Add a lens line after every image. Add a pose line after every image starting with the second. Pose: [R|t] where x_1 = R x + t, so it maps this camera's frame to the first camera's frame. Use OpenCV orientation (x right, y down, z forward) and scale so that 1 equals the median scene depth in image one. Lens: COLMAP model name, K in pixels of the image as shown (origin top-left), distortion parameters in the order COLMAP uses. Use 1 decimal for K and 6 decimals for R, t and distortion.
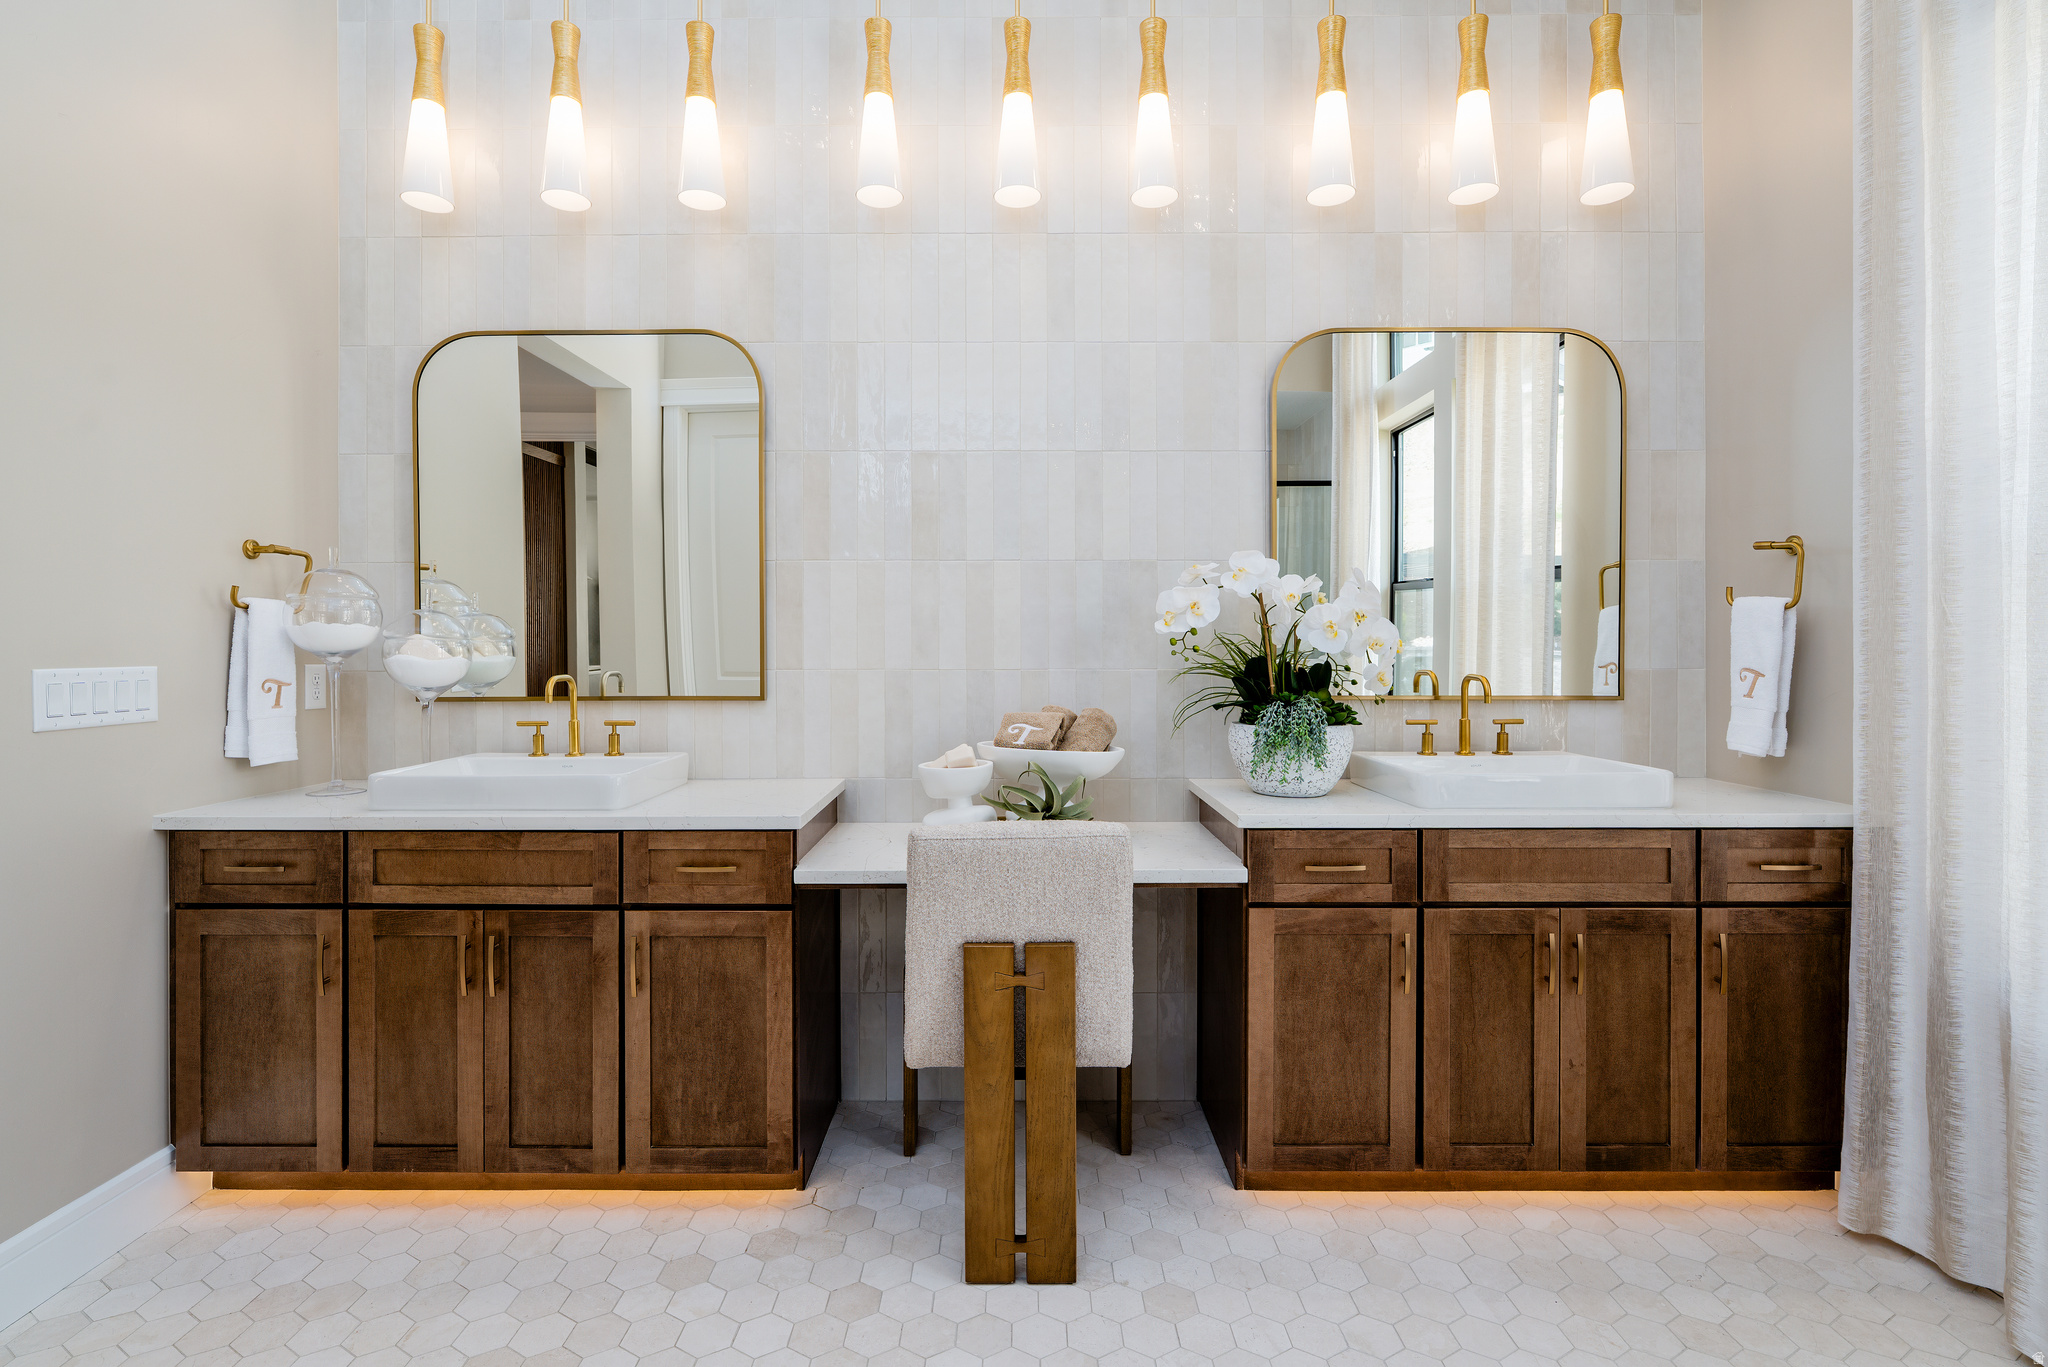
lens RADIAL K [[936.7, 0, 1016.6], [0, 936.7, 659.3], [0, 0, 1]] dist [-0.008857, 0.004342]
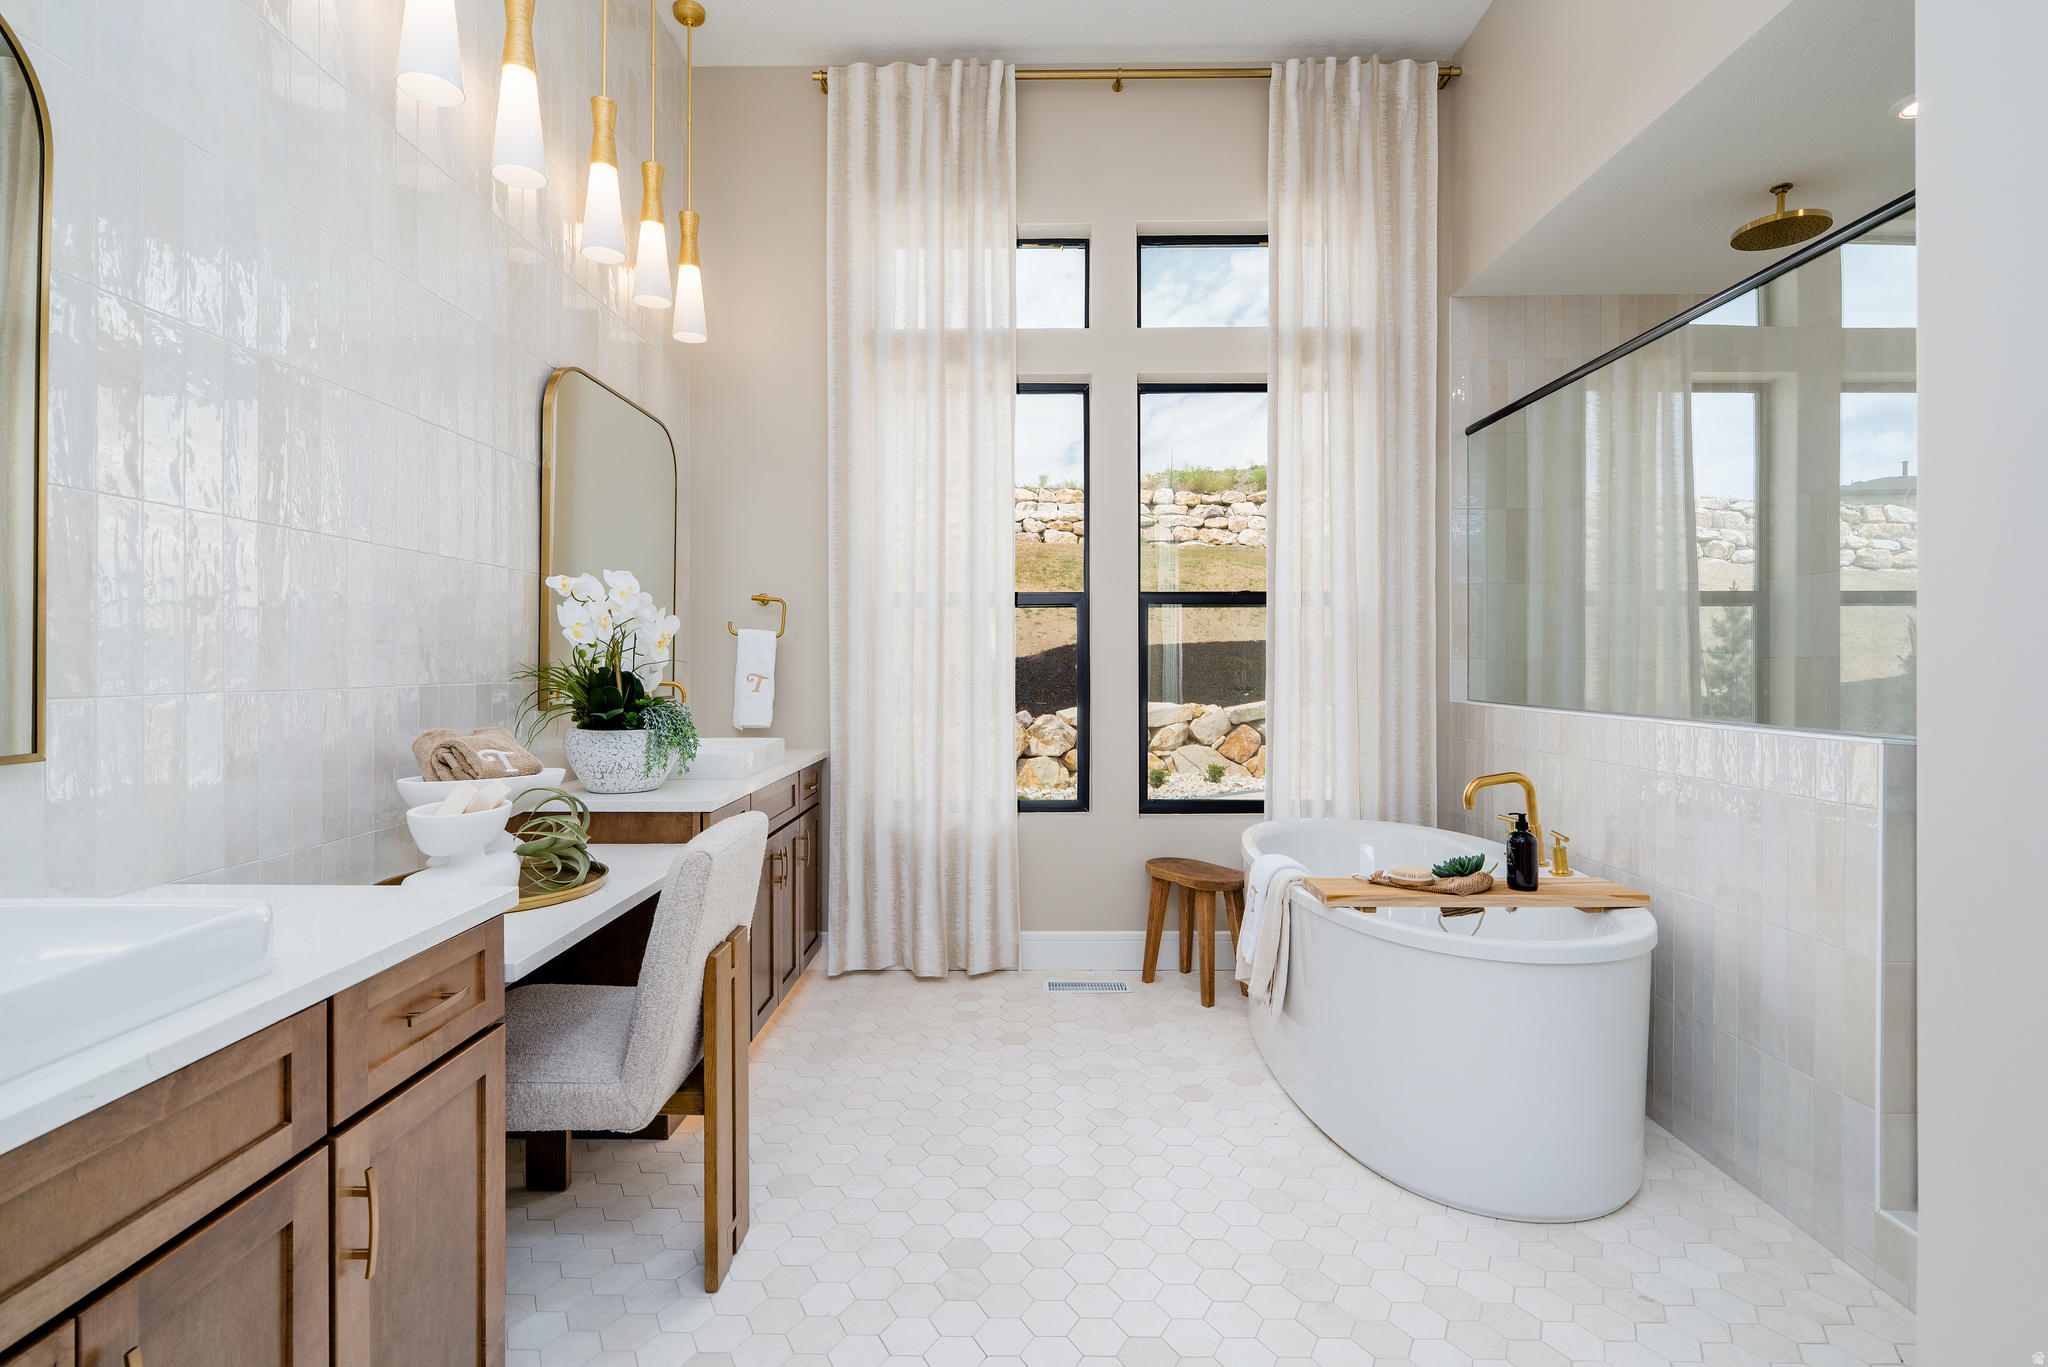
lens RADIAL K [[967.0, 0, 1021.4], [0, 967.0, 662.6], [0, 0, 1]] dist [-0.012826, 0.006282]
pose [[0.001119, 0.000070, 0.999999, -0.976157], [0.007468, 0.999972, -0.000078, -0.005896], [-0.999971, 0.007468, 0.001119, 0.596031]]
